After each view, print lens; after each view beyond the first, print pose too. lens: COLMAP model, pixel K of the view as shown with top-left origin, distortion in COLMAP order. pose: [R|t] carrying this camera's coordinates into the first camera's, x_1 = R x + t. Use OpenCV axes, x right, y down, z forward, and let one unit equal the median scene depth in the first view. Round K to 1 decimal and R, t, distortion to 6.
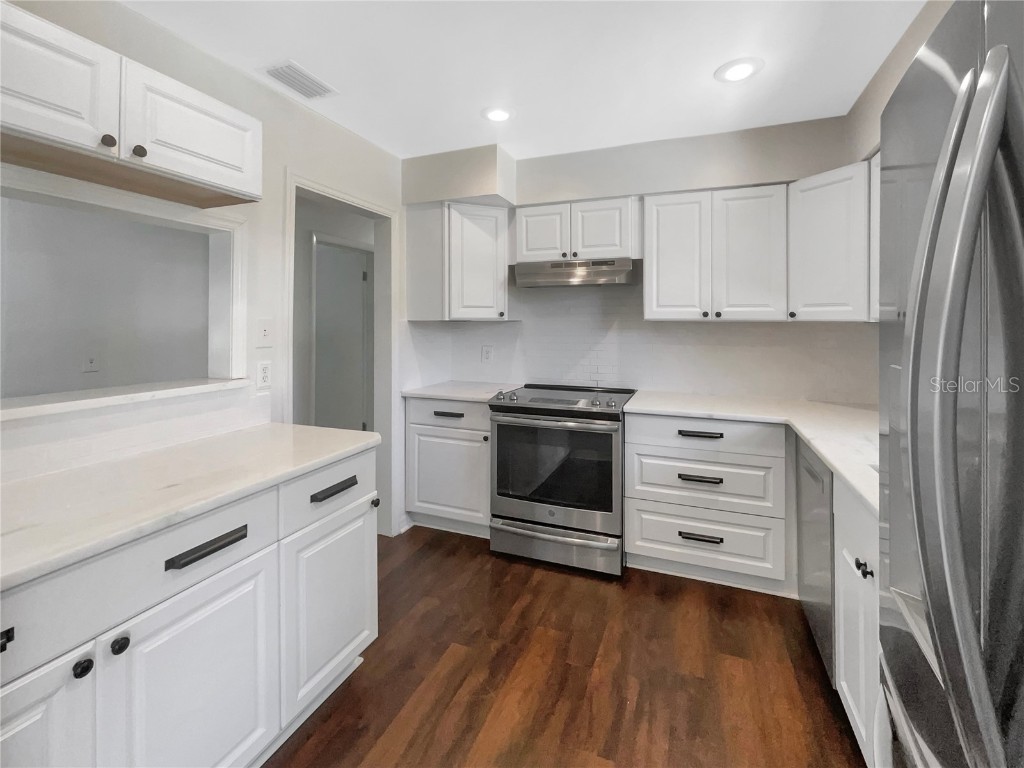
lens RADIAL K [[454.4, 0, 507.6], [0, 454.4, 317.3], [0, 0, 1]] dist [-0.000778, -0.000019]
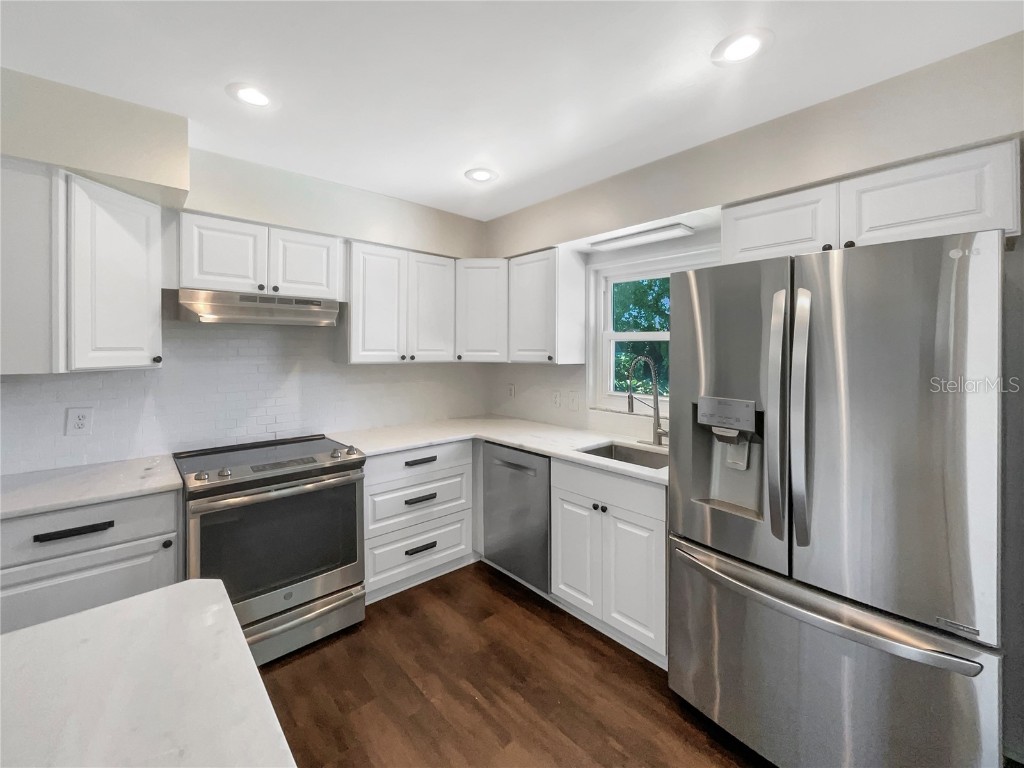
lens RADIAL K [[433.8, 0, 509.8], [0, 433.8, 350.3], [0, 0, 1]] dist [-0.000583, 0.000154]
pose [[0.444274, -0.003406, 0.895885, -0.410308], [-0.007278, 0.999946, 0.007411, -0.033314], [-0.895861, -0.009813, 0.444225, 0.256295]]
